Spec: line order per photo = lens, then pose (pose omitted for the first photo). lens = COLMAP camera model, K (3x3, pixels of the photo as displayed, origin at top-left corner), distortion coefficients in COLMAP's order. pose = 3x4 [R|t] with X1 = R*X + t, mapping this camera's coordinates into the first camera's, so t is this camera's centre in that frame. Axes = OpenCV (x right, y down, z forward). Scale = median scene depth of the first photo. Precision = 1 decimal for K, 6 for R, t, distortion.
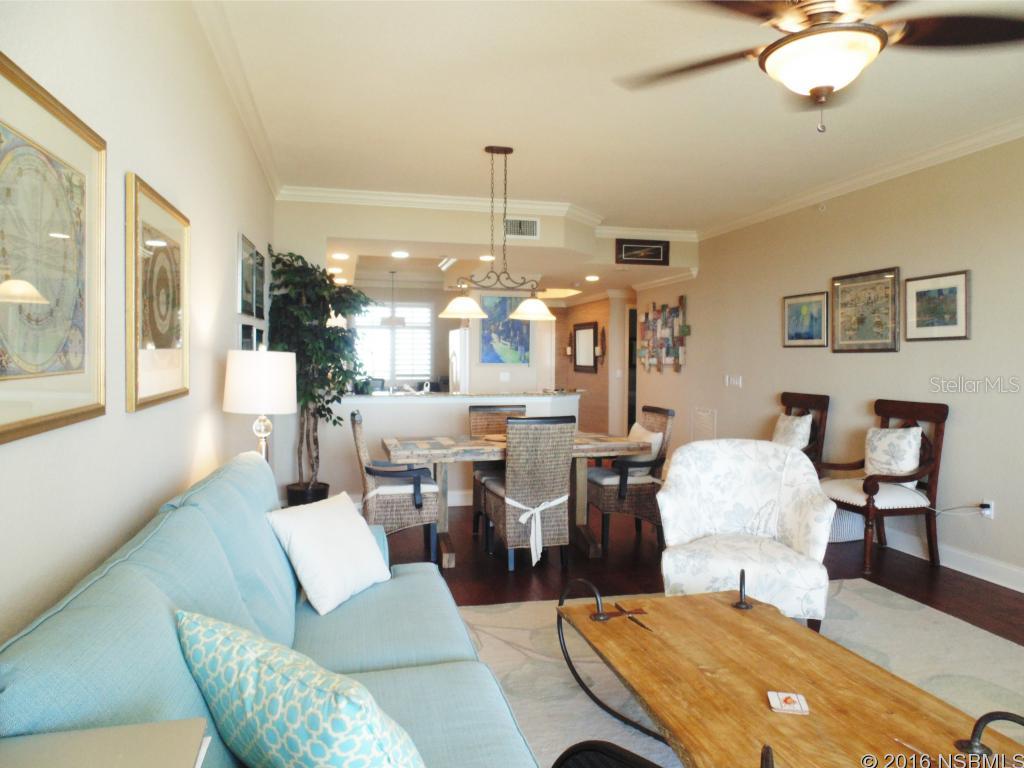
lens RADIAL K [[727.3, 0, 512.0], [0, 727.3, 384.0], [0, 0, 1]] dist [-0.002443, -0.002542]
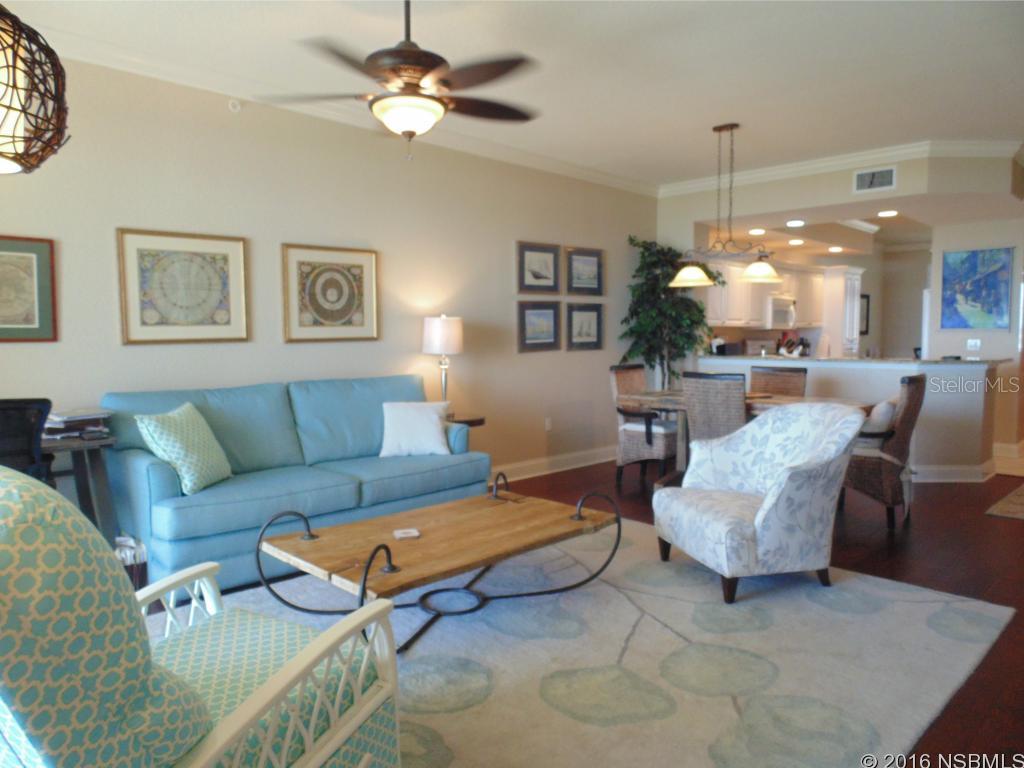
lens RADIAL K [[727.3, 0, 512.0], [0, 727.3, 384.0], [0, 0, 1]] dist [-0.002443, -0.002542]
pose [[0.500130, 0.052330, -0.864368, 0.749174], [-0.024612, 0.998628, 0.046218, 0.016696], [0.865601, -0.001841, 0.500732, 0.172011]]
